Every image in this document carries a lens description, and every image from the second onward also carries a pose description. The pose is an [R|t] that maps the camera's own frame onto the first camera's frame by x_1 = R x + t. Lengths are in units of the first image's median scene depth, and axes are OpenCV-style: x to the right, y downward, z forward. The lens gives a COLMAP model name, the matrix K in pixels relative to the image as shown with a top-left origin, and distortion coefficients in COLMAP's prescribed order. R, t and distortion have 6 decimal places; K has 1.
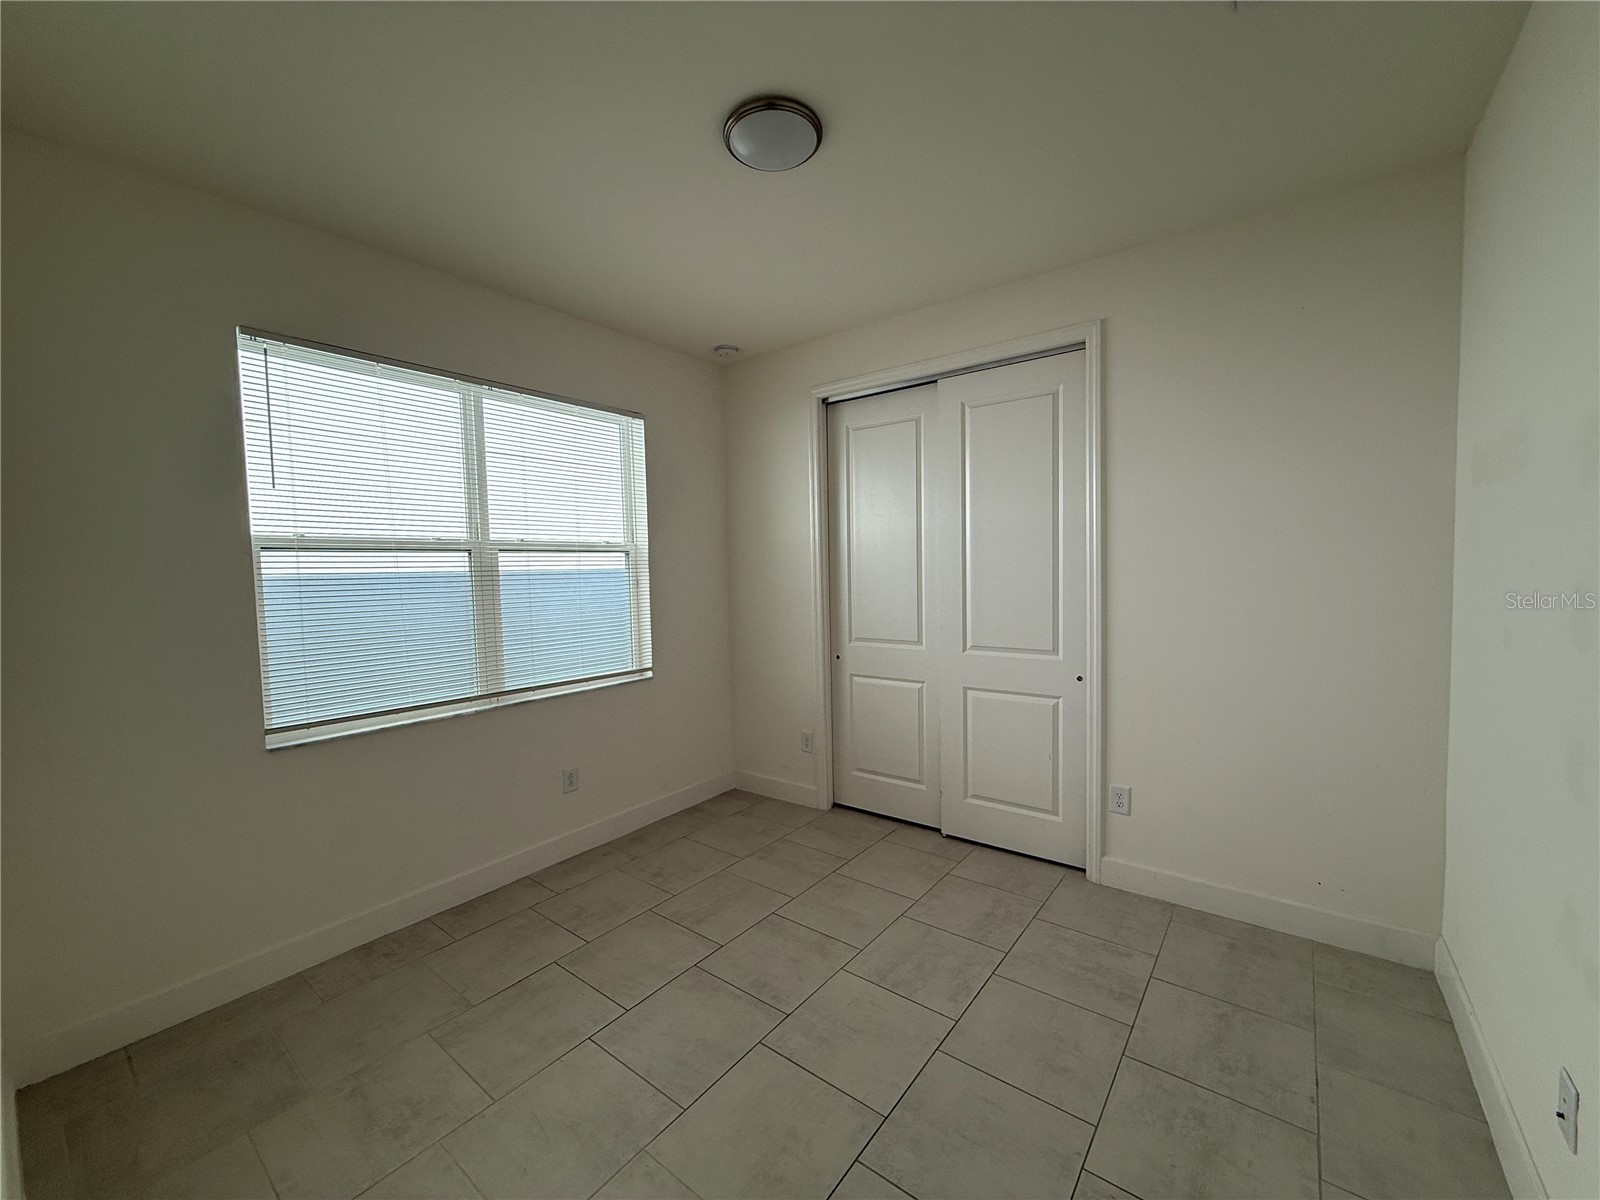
lens RADIAL K [[637.4, 0, 794.0], [0, 637.4, 599.1], [0, 0, 1]] dist [0.001225, -0.000309]
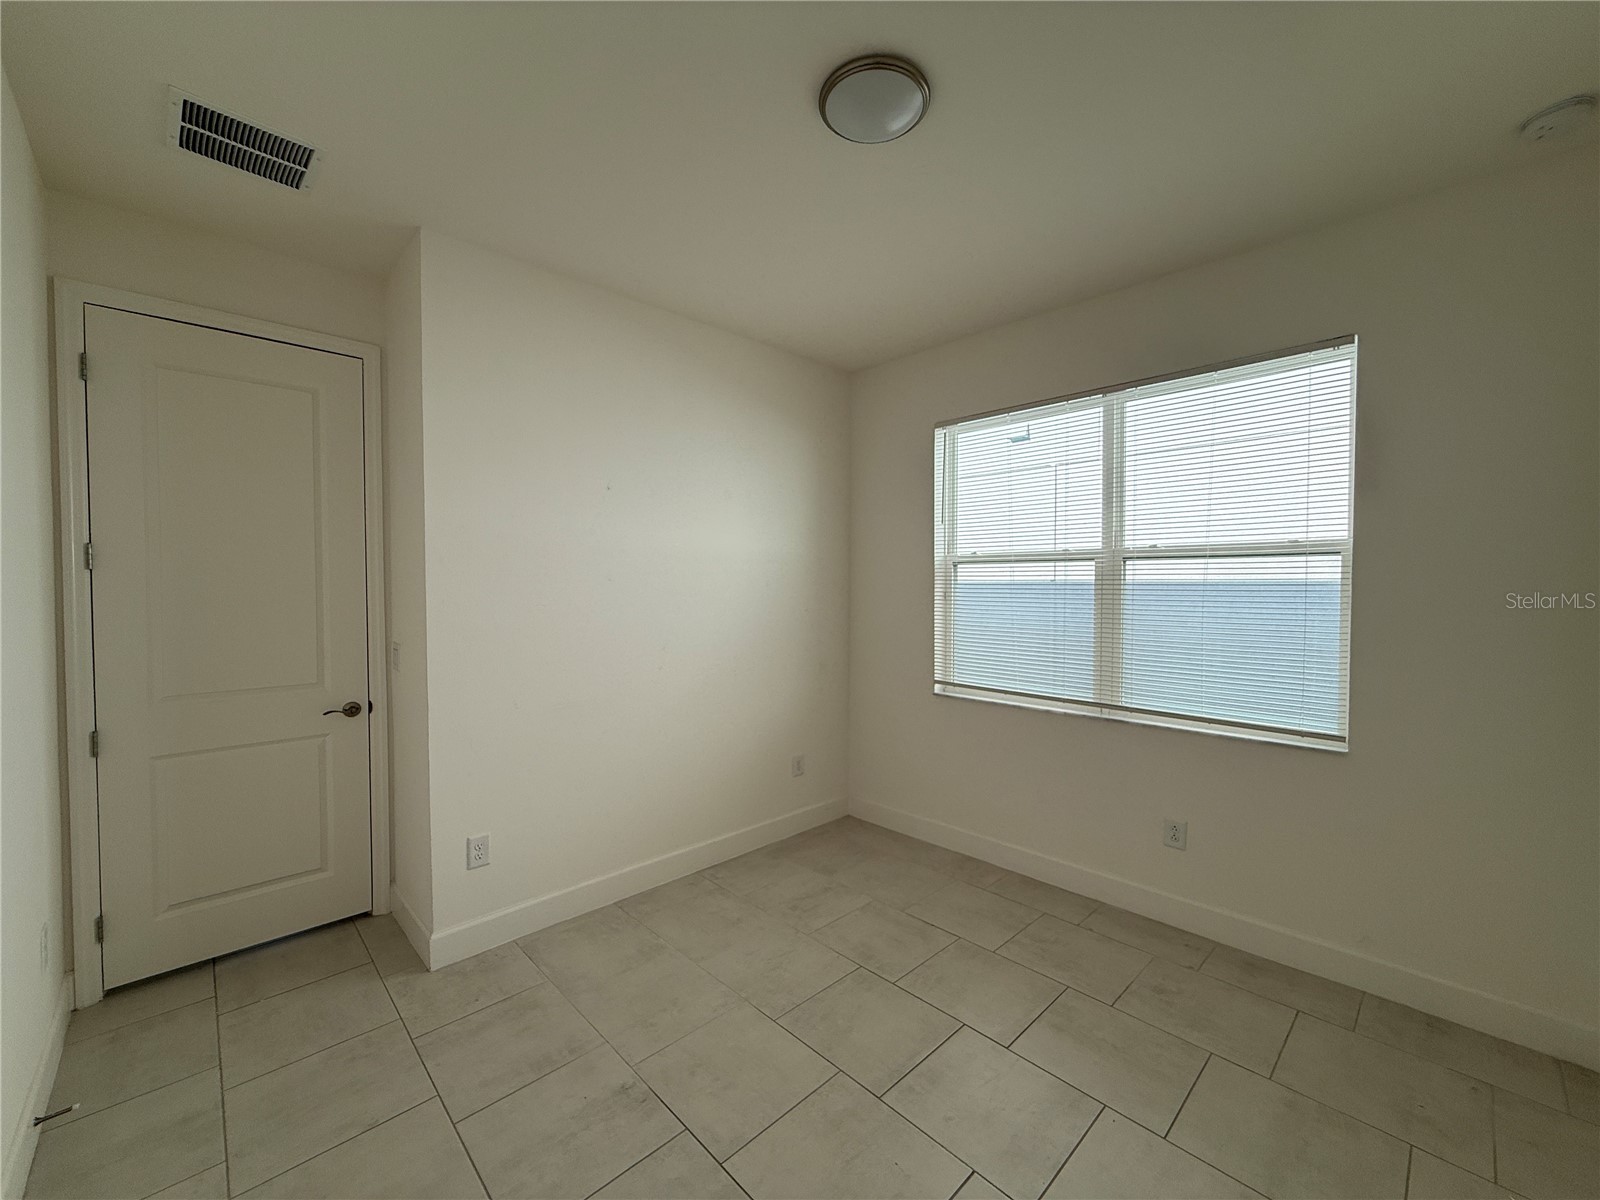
lens RADIAL K [[637.4, 0, 794.0], [0, 637.4, 599.1], [0, 0, 1]] dist [0.001225, -0.000309]
pose [[-0.147086, 0.045481, -0.988077, 0.566293], [-0.046128, 0.997540, 0.052783, -0.044142], [0.988047, 0.053342, -0.144626, 0.660770]]
